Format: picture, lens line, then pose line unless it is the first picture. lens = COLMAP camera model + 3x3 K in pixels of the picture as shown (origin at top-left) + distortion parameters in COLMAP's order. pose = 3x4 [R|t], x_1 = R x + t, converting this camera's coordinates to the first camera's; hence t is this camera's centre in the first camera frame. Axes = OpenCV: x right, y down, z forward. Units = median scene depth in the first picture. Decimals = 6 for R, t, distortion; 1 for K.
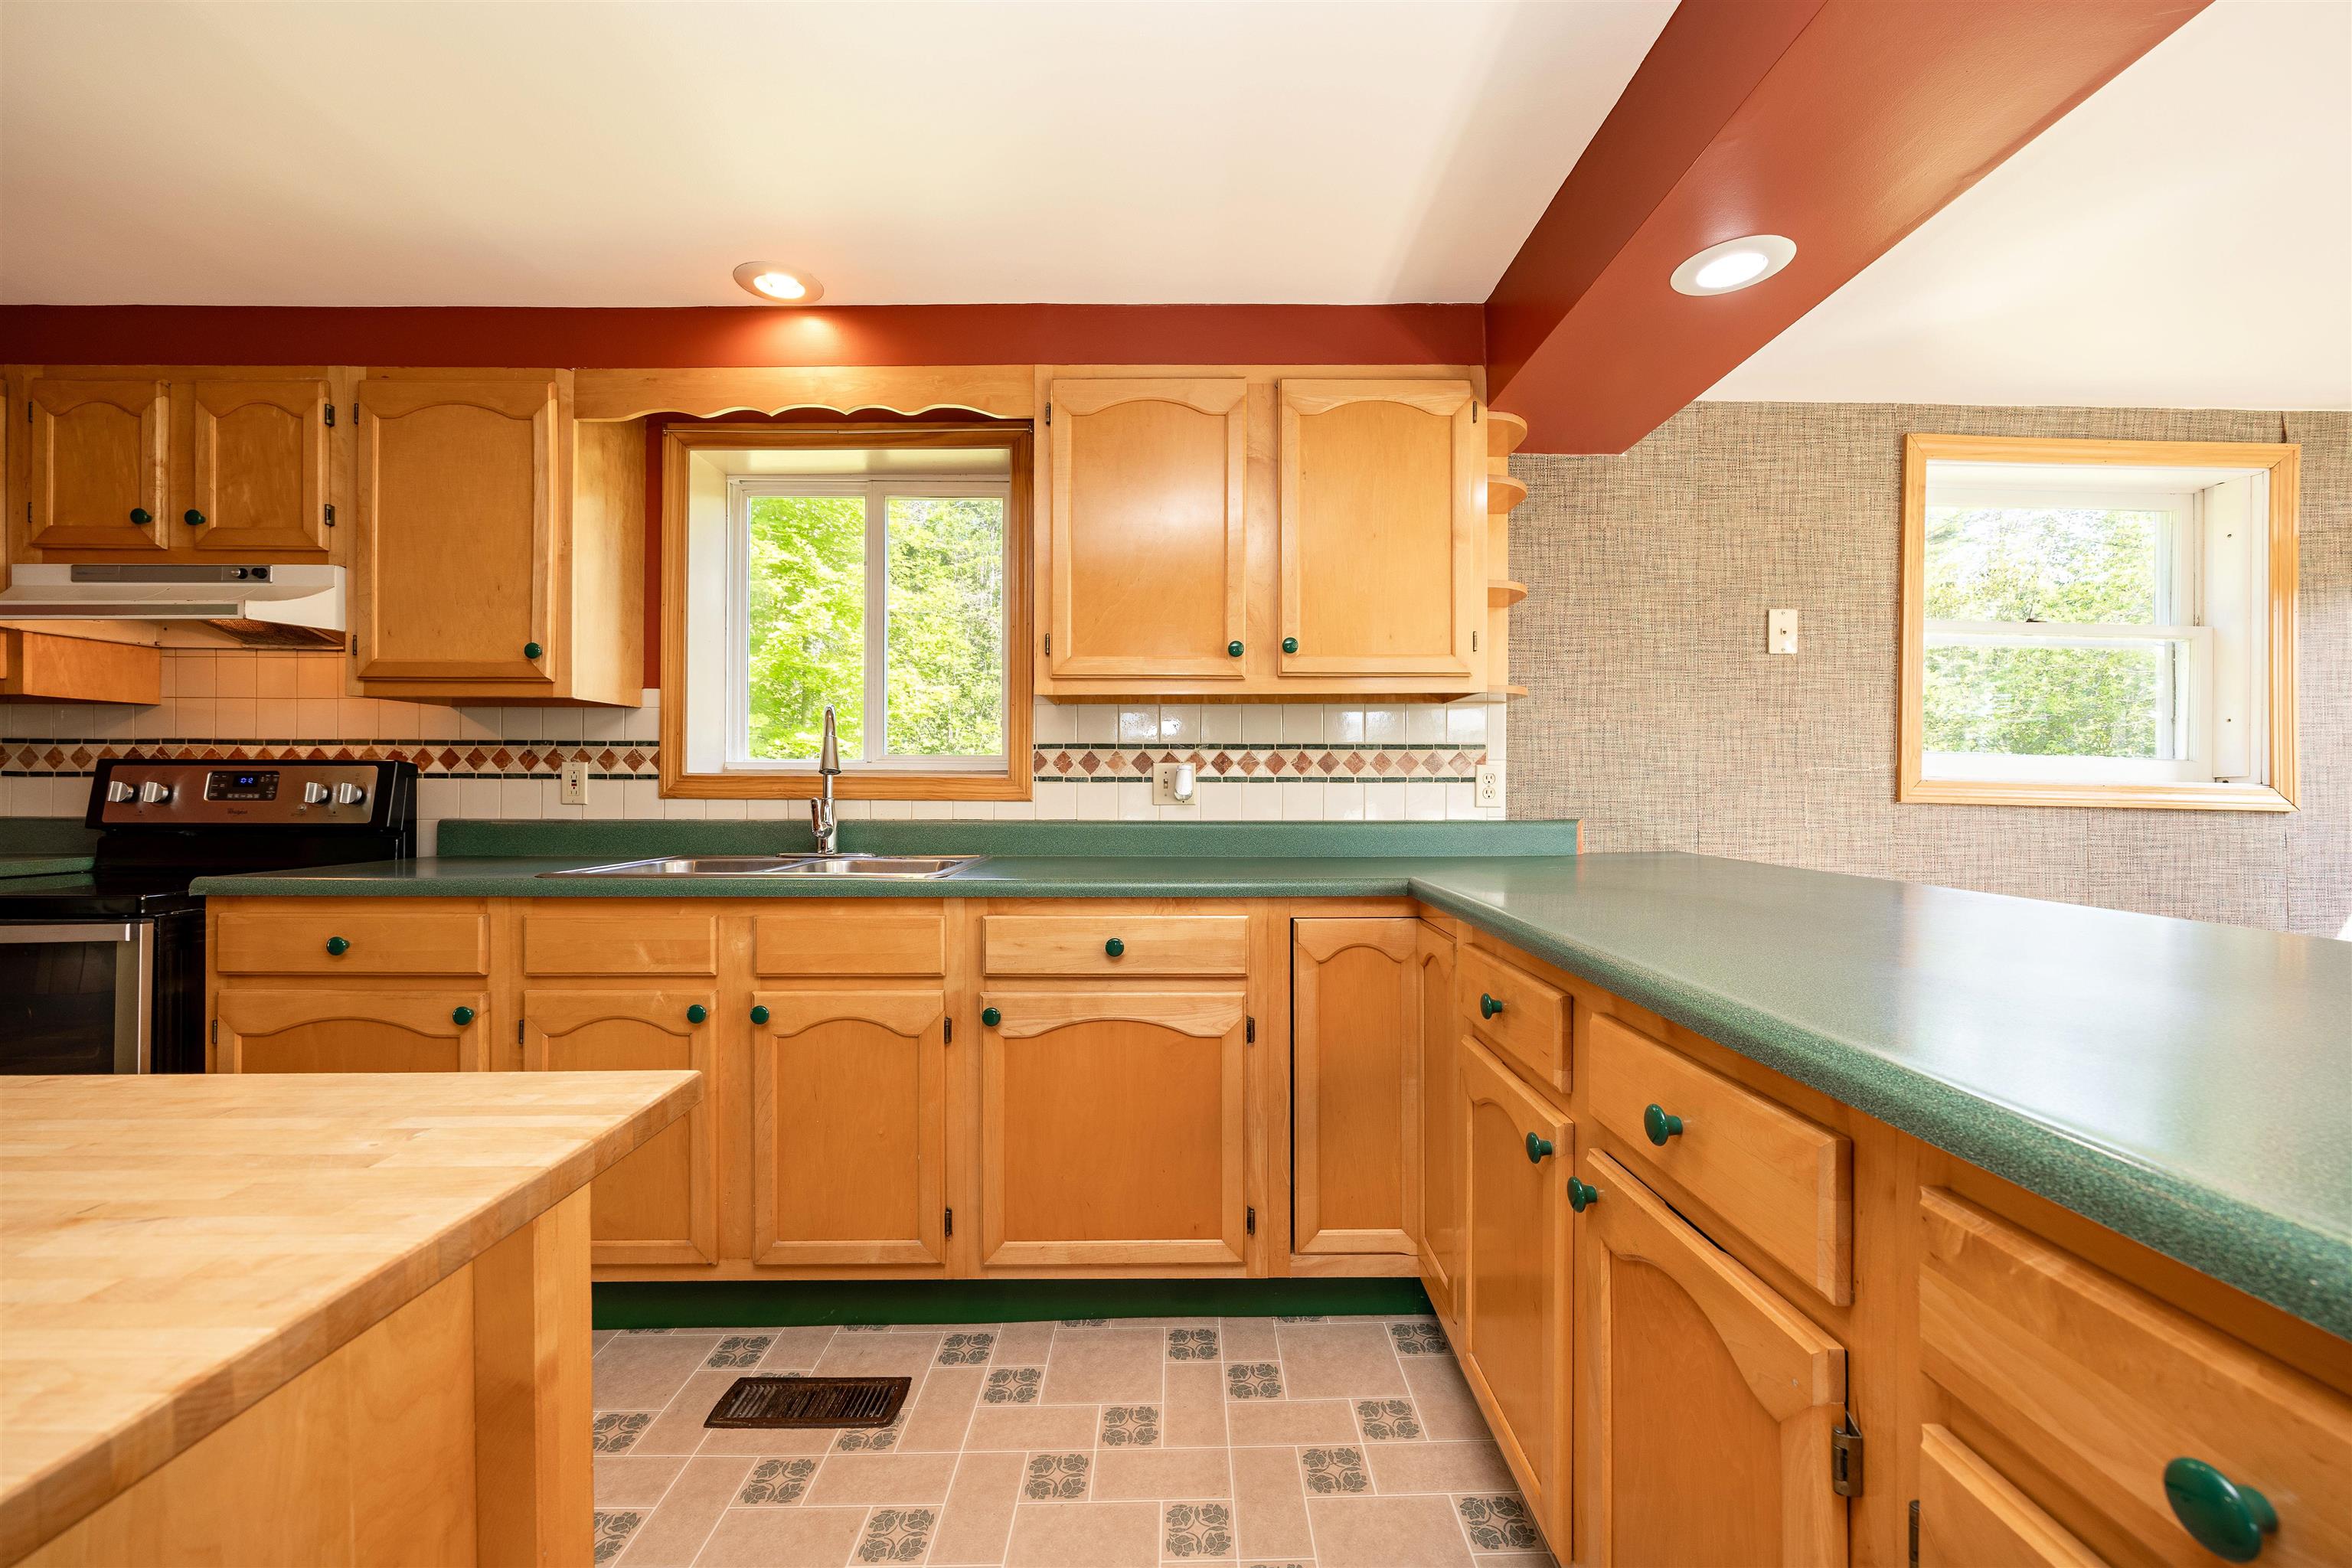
lens RADIAL K [[910.6, 0, 1167.8], [0, 910.6, 785.2], [0, 0, 1]] dist [-0.005760, 0.000084]
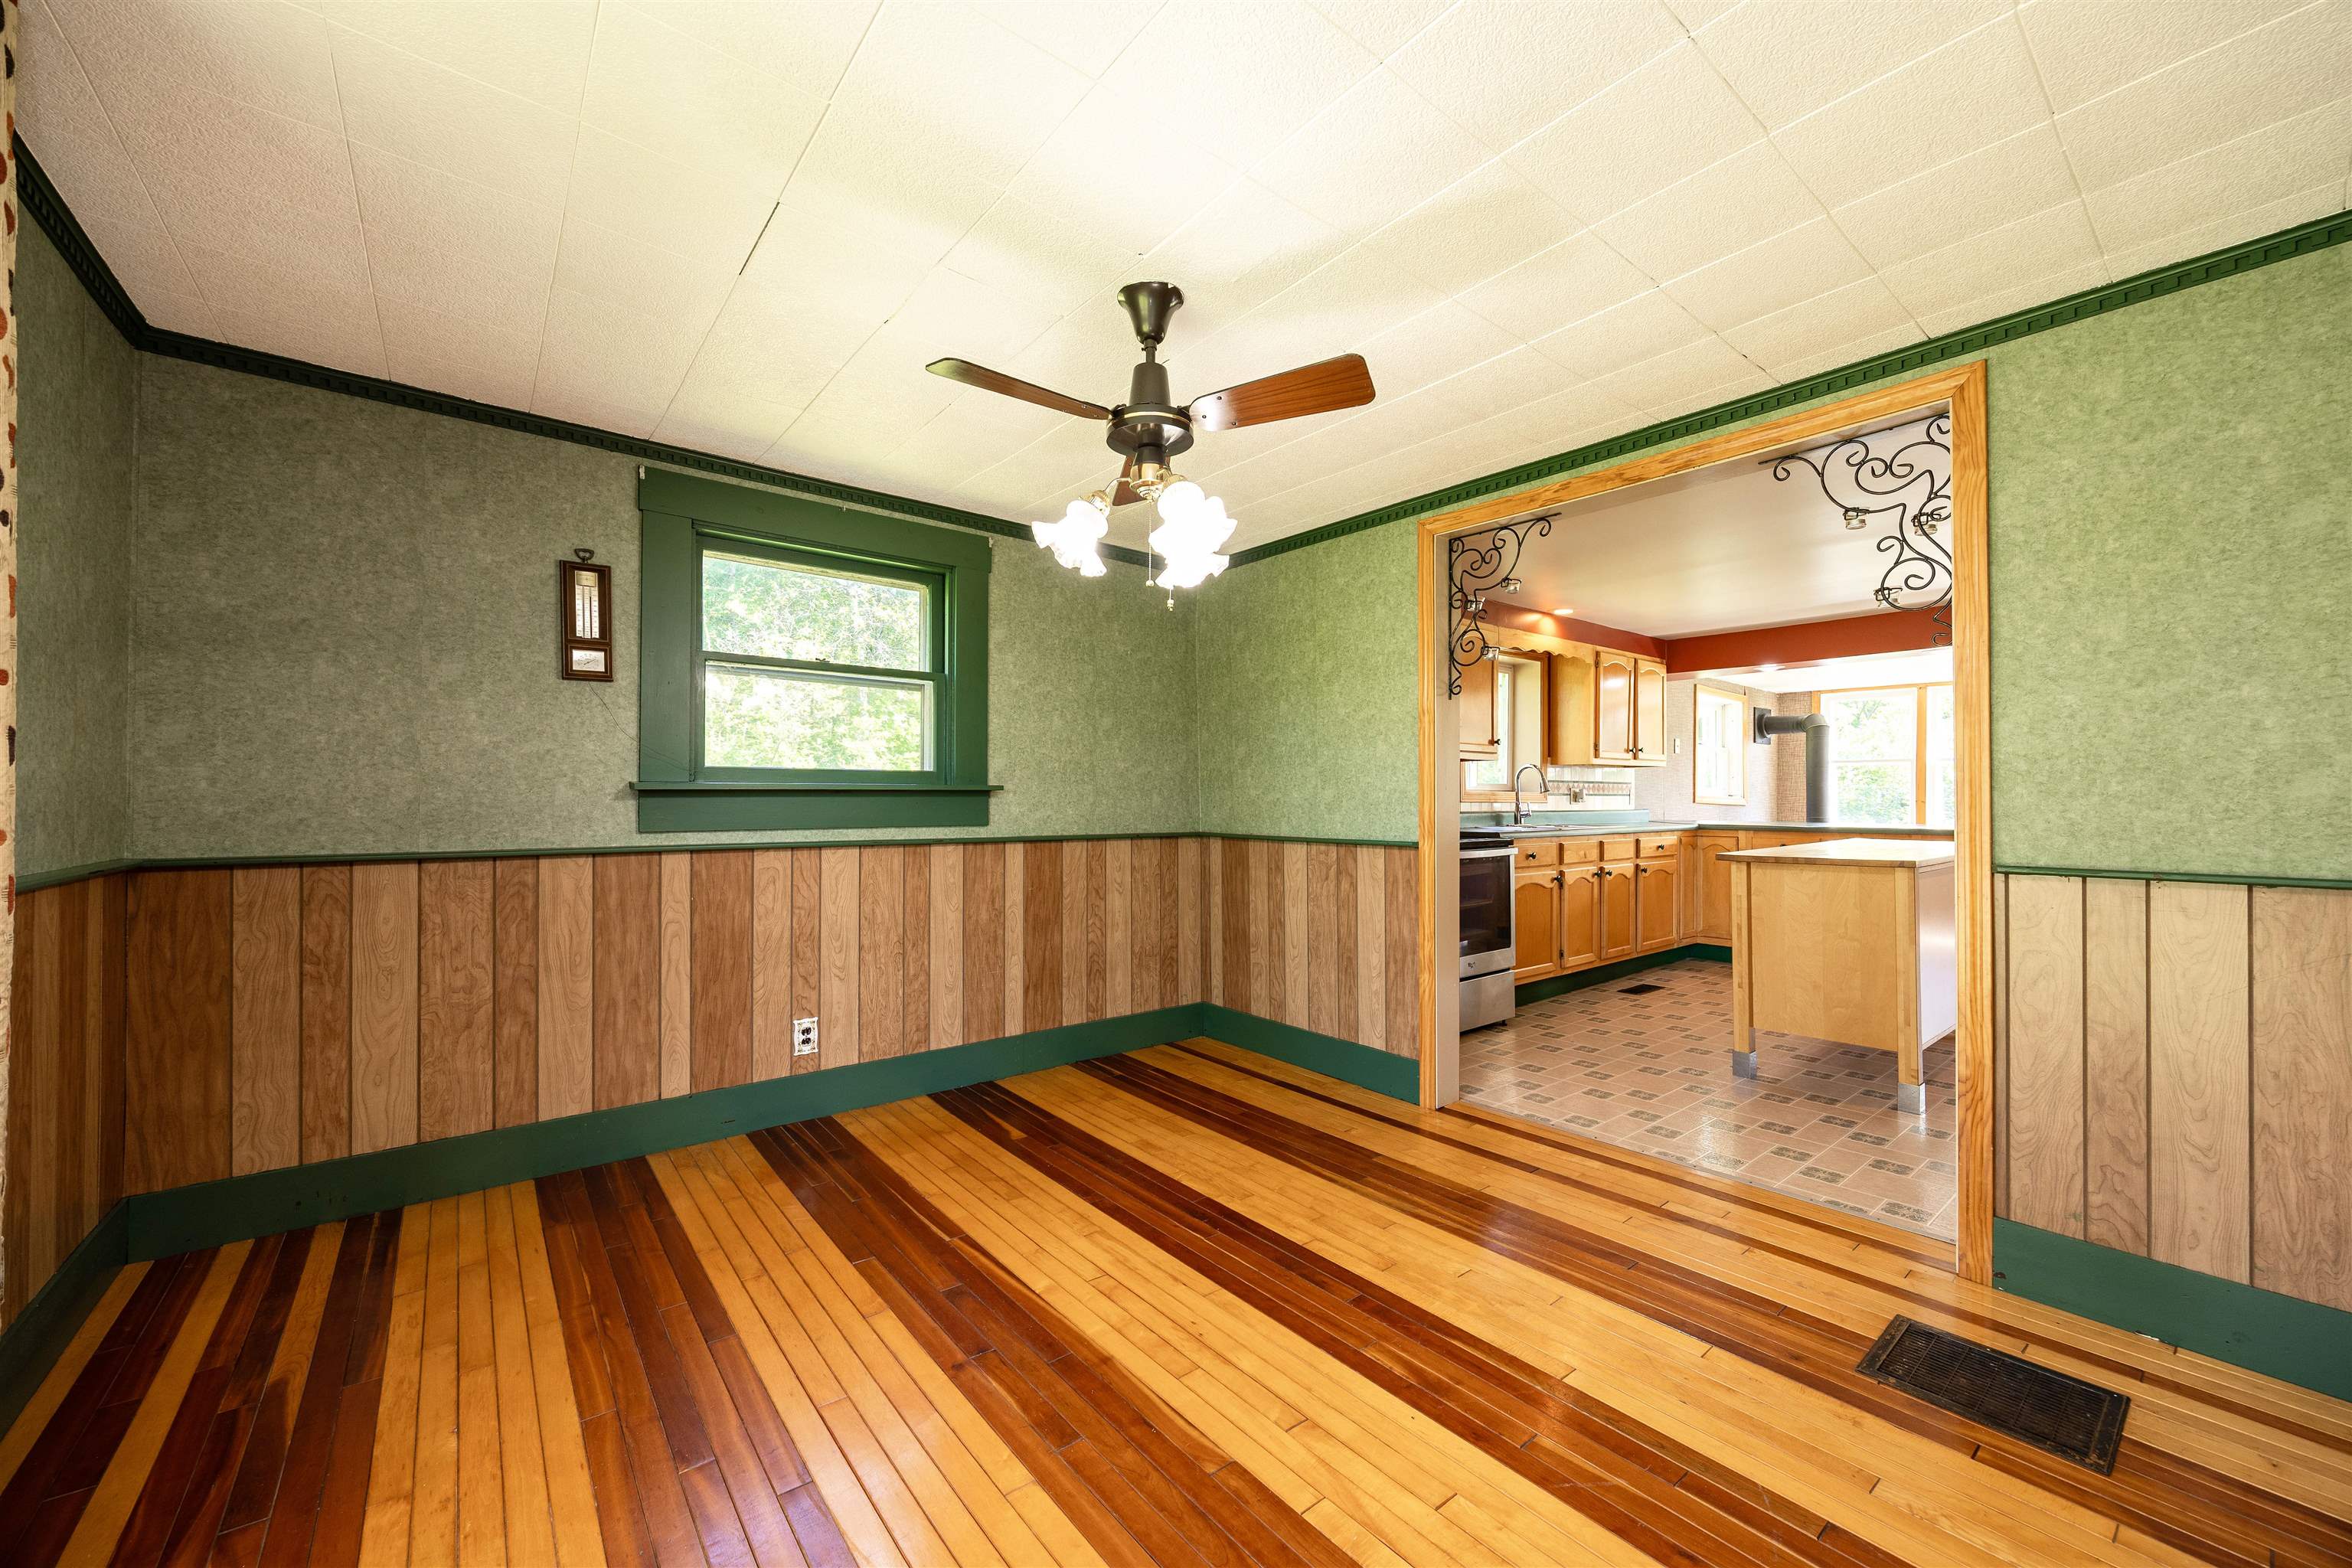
lens RADIAL K [[905.3, 0, 1192.7], [0, 905.3, 797.9], [0, 0, 1]] dist [-0.002087, -0.000088]
pose [[0.781641, 0.000442, 0.623728, -2.494737], [0.001654, 0.999995, -0.002780, 0.008561], [-0.623726, 0.003205, 0.781636, -0.350813]]
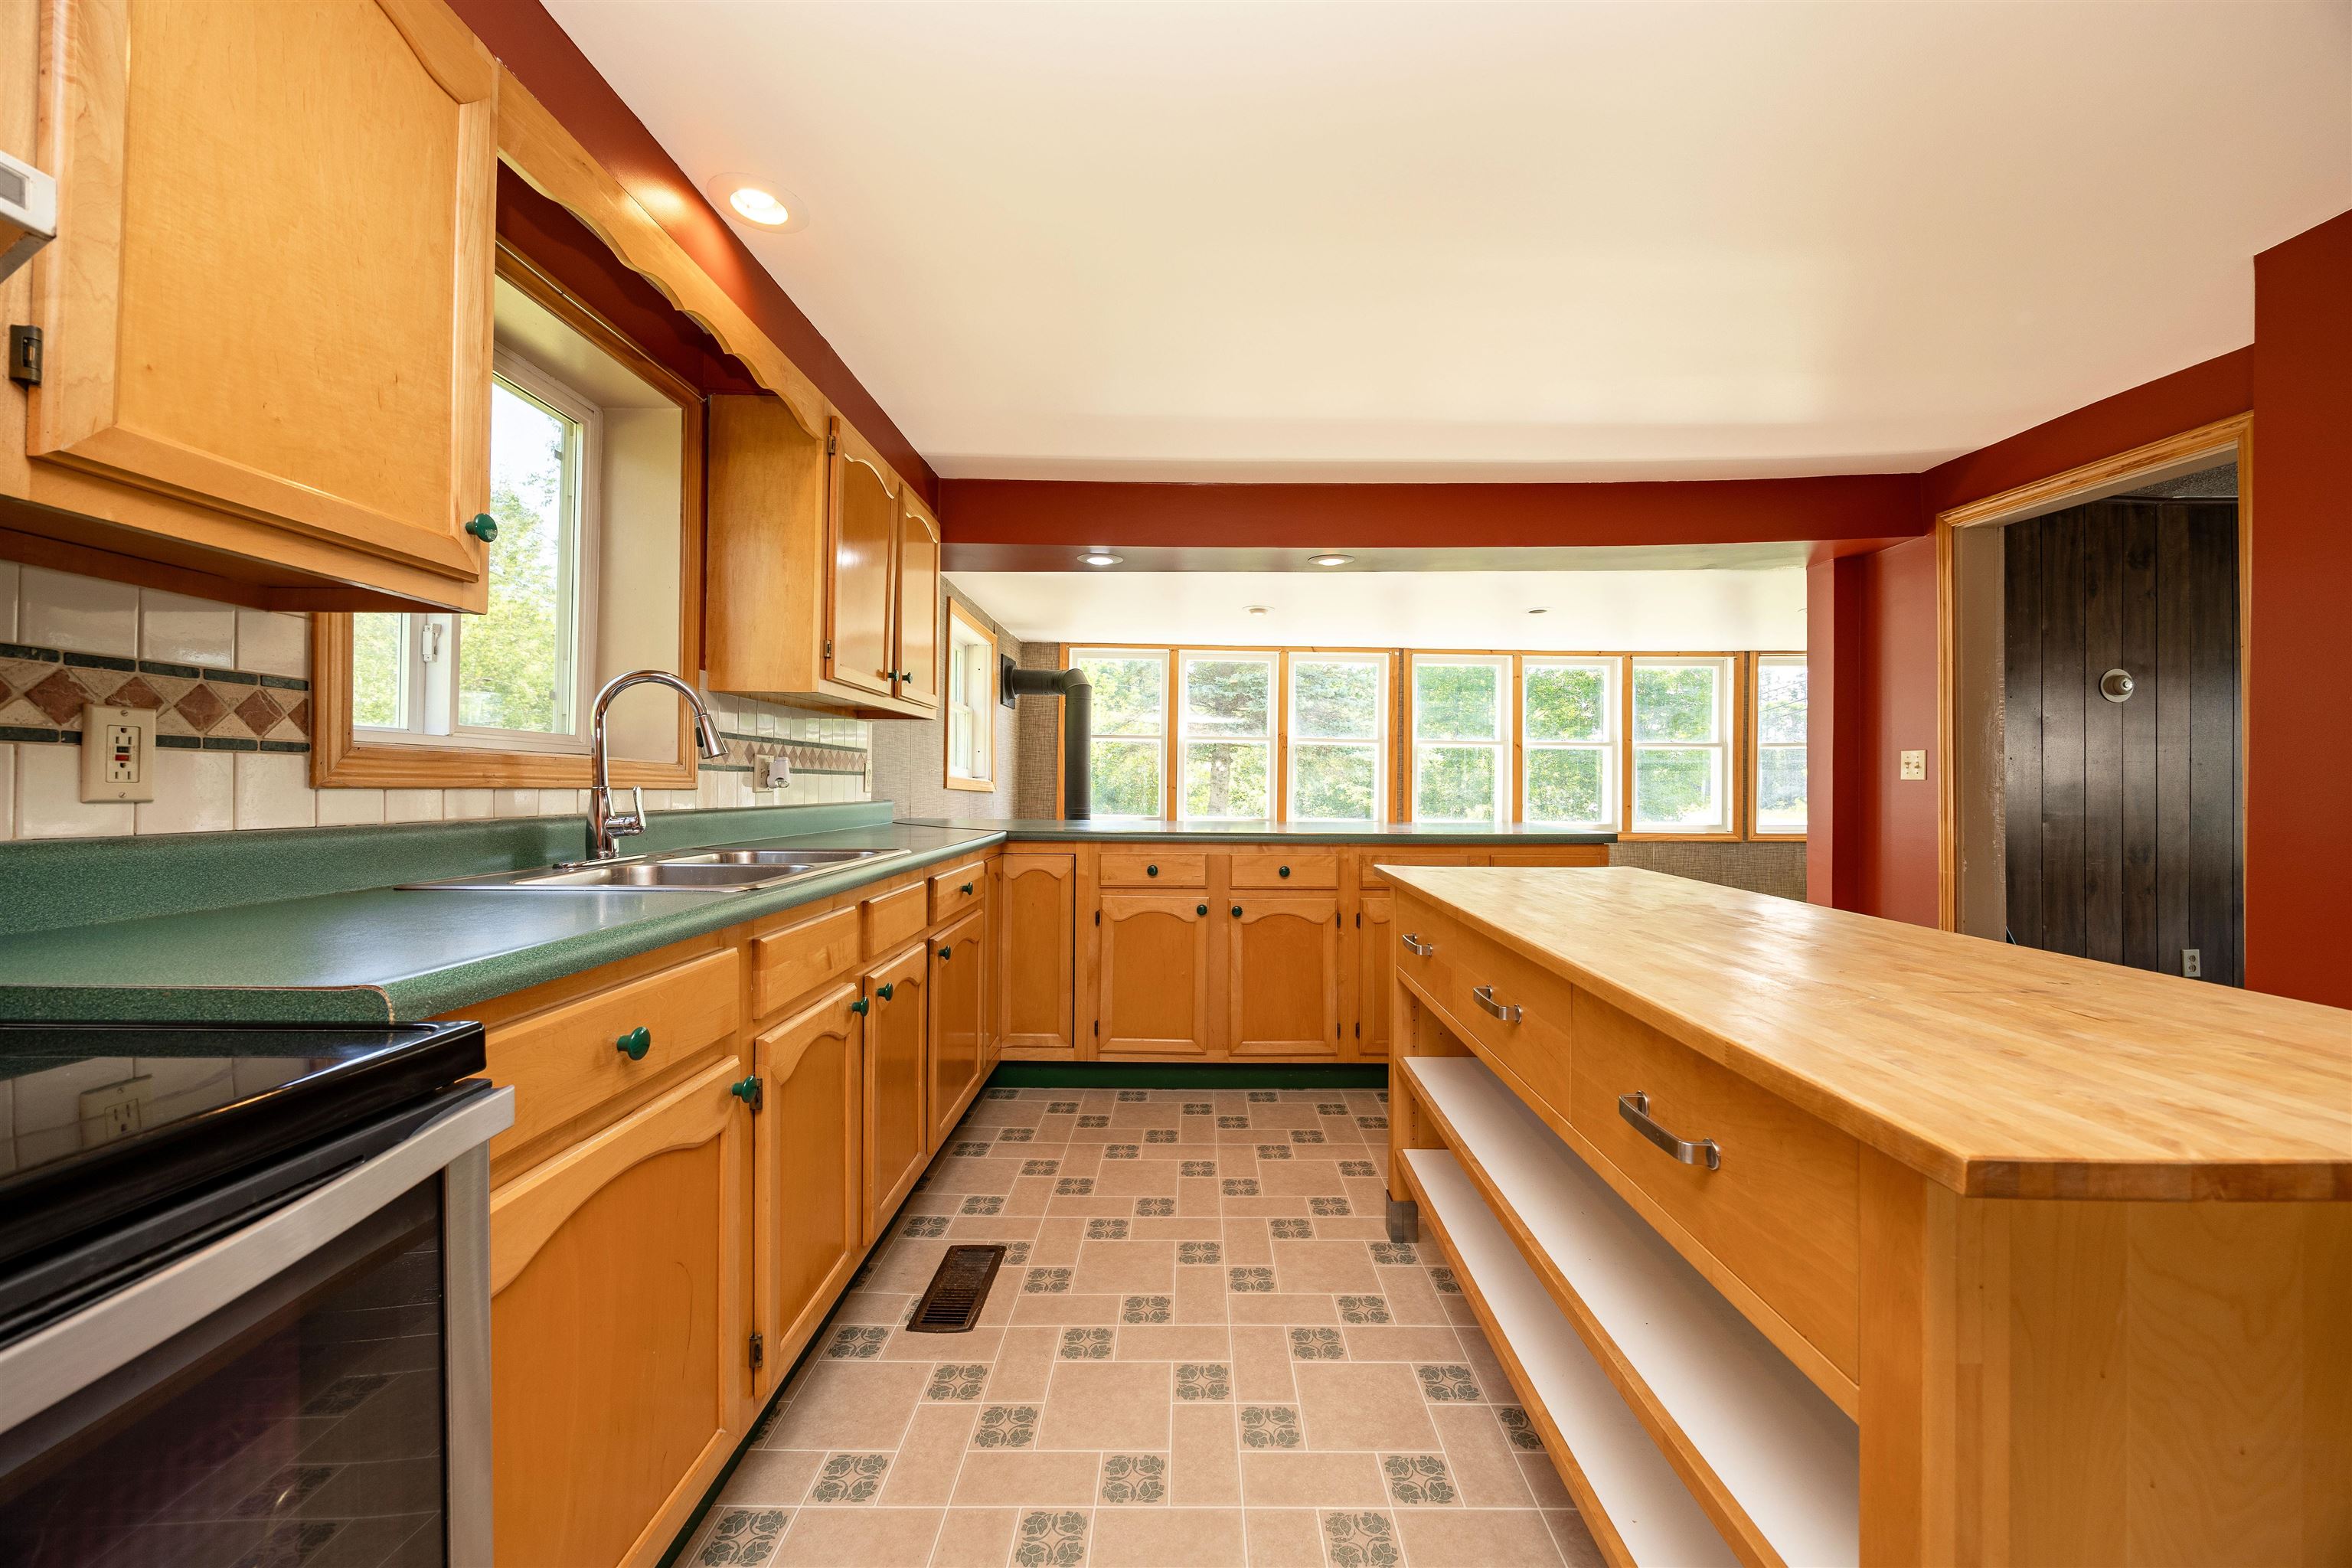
lens RADIAL K [[894.8, 0, 1194.9], [0, 894.8, 786.2], [0, 0, 1]] dist [-0.001488, 0.000323]
pose [[0.003752, -0.001165, 0.999992, -1.088011], [-0.006876, 0.999976, 0.001191, 0.009302], [-0.999969, -0.006881, 0.003744, 0.474472]]
